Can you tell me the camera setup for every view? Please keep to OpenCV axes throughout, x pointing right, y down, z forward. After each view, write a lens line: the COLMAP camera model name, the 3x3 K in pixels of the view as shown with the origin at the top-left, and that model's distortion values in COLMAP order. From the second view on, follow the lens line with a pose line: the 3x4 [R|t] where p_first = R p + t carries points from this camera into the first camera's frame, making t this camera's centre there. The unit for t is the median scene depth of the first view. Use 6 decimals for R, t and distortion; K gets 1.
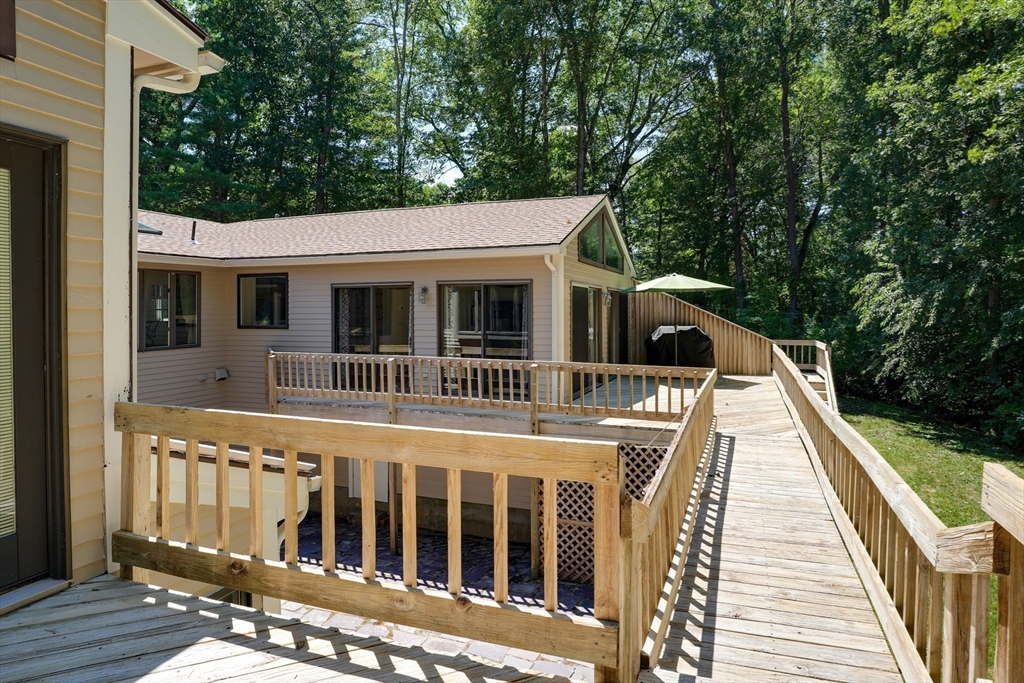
lens RADIAL K [[592.4, 0, 512.8], [0, 592.4, 328.0], [0, 0, 1]] dist [-0.083171, 0.041461]
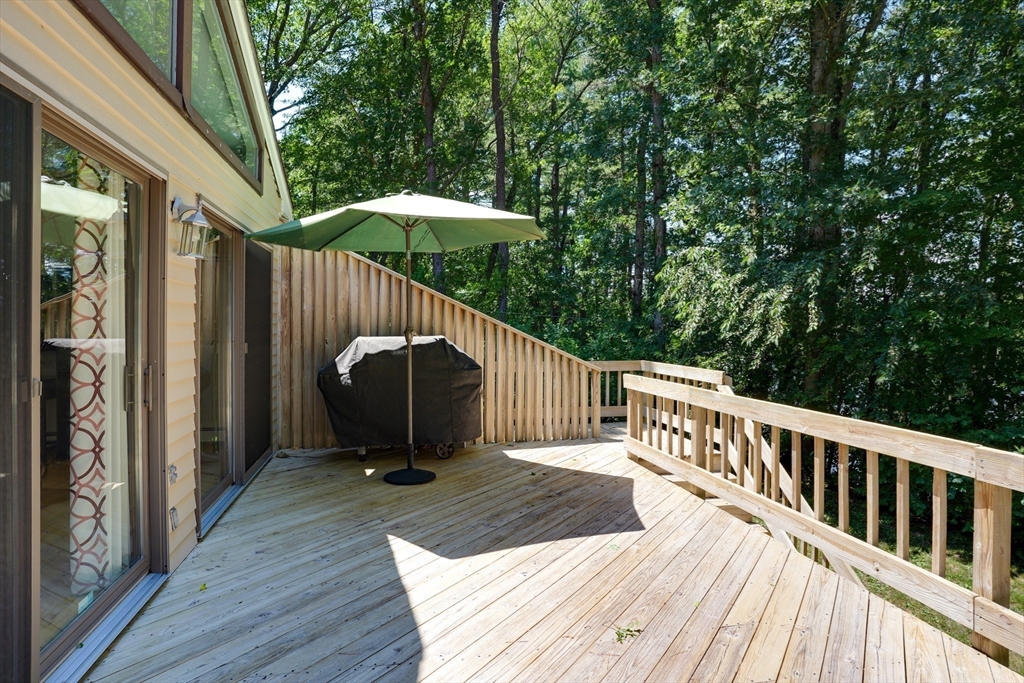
lens RADIAL K [[592.4, 0, 512.8], [0, 592.4, 328.0], [0, 0, 1]] dist [-0.083171, 0.041461]
pose [[0.832084, -0.004590, 0.554631, 0.115819], [0.012064, 0.999879, -0.009825, -0.004079], [-0.554518, 0.014867, 0.832039, 0.605220]]
